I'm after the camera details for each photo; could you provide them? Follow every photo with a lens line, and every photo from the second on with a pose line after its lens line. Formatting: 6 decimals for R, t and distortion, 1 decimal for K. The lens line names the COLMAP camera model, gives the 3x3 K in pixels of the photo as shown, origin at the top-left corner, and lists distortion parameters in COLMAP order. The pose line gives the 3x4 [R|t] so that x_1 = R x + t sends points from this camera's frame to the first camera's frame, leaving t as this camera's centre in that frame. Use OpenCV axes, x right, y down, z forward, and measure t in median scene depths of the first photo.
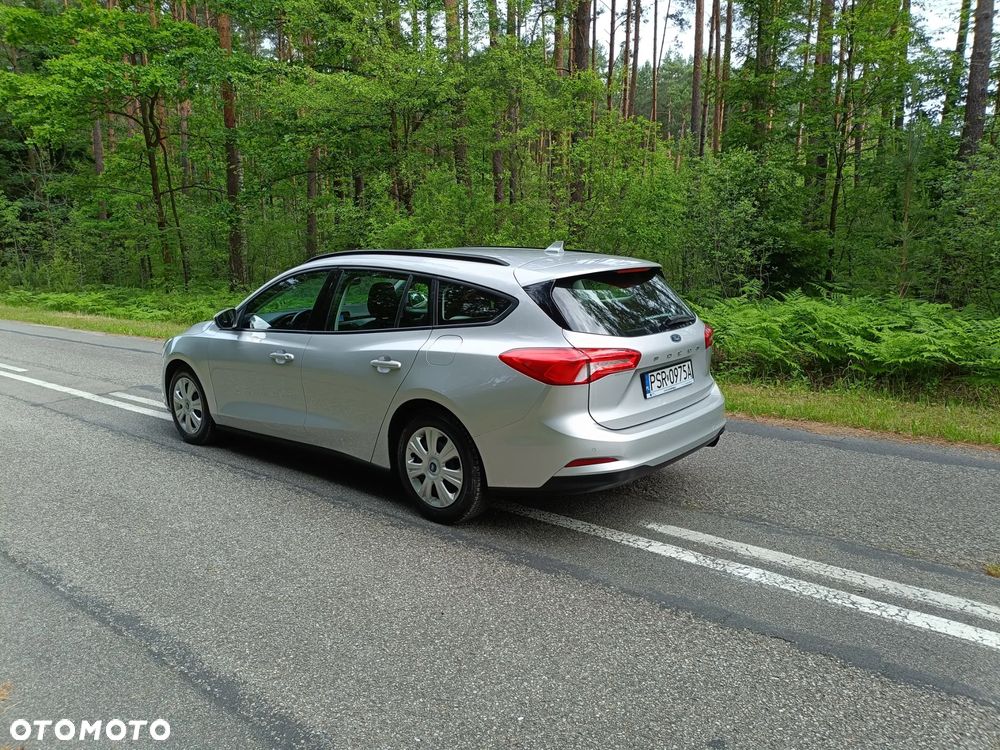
lens RADIAL K [[746.7, 0, 511.0], [0, 746.7, 368.5], [0, 0, 1]] dist [0.033829, -0.023549]
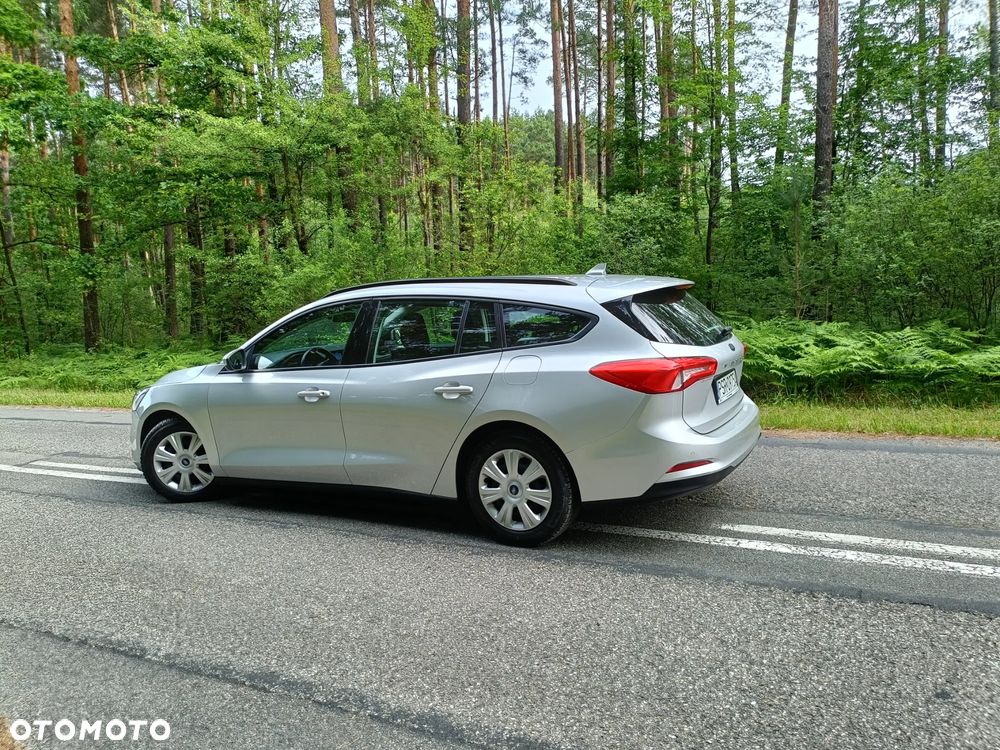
lens RADIAL K [[746.7, 0, 515.0], [0, 746.7, 372.6], [0, 0, 1]] dist [0.033829, -0.023549]
pose [[0.976673, -0.058836, 0.206513, -0.292057], [0.071199, 0.996056, -0.052946, 0.029051], [-0.202583, 0.066414, 0.977010, 0.020681]]
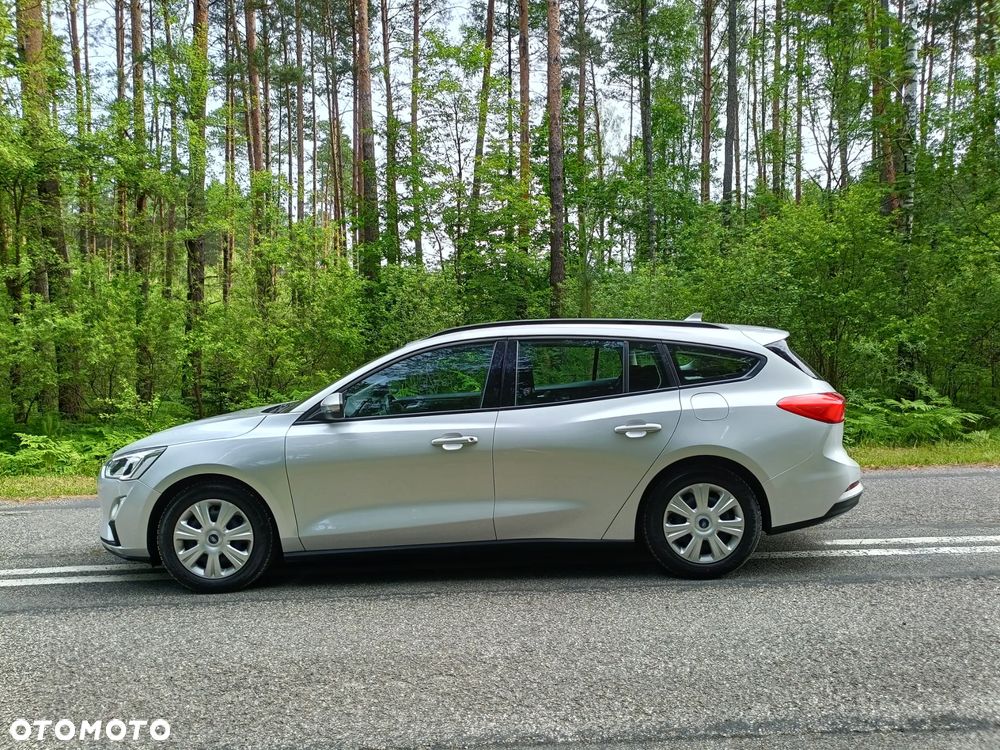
lens RADIAL K [[746.7, 0, 503.4], [0, 746.7, 374.4], [0, 0, 1]] dist [0.033829, -0.023549]
pose [[0.761263, -0.025380, 0.647946, -0.948657], [0.122226, 0.986939, -0.104943, 0.005482], [-0.636819, 0.159085, 0.754422, 0.361874]]
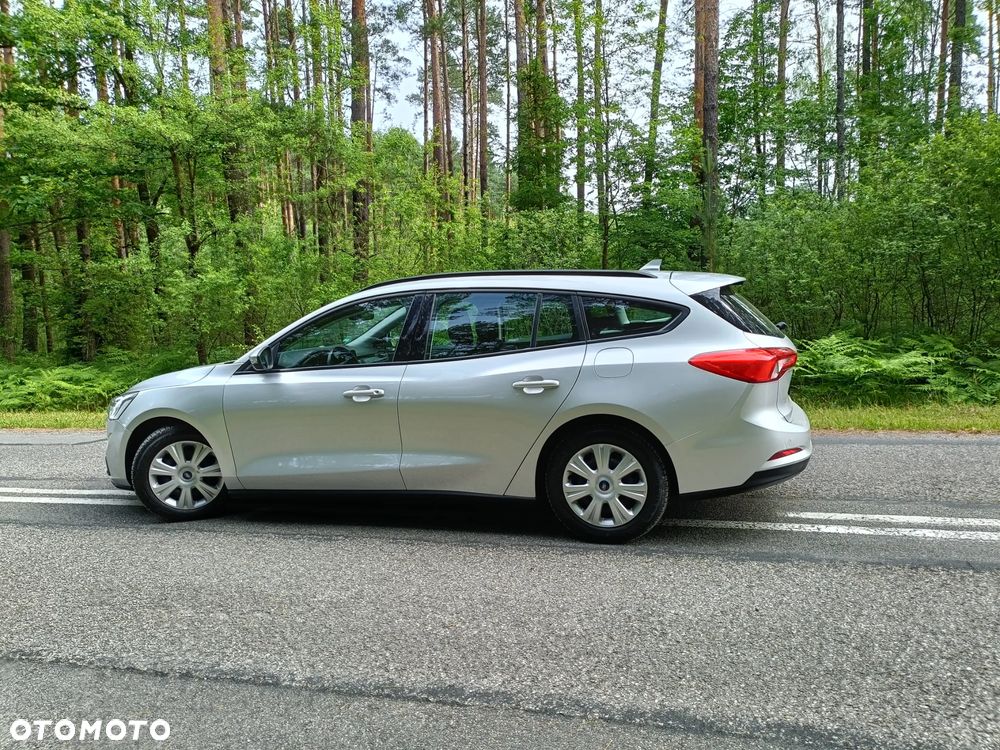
lens RADIAL K [[746.7, 0, 511.9], [0, 746.7, 370.9], [0, 0, 1]] dist [0.033829, -0.023549]
pose [[0.914093, -0.058917, 0.401202, -0.579691], [0.092717, 0.993546, -0.065341, 0.036166], [-0.394763, 0.096926, 0.913656, 0.145880]]
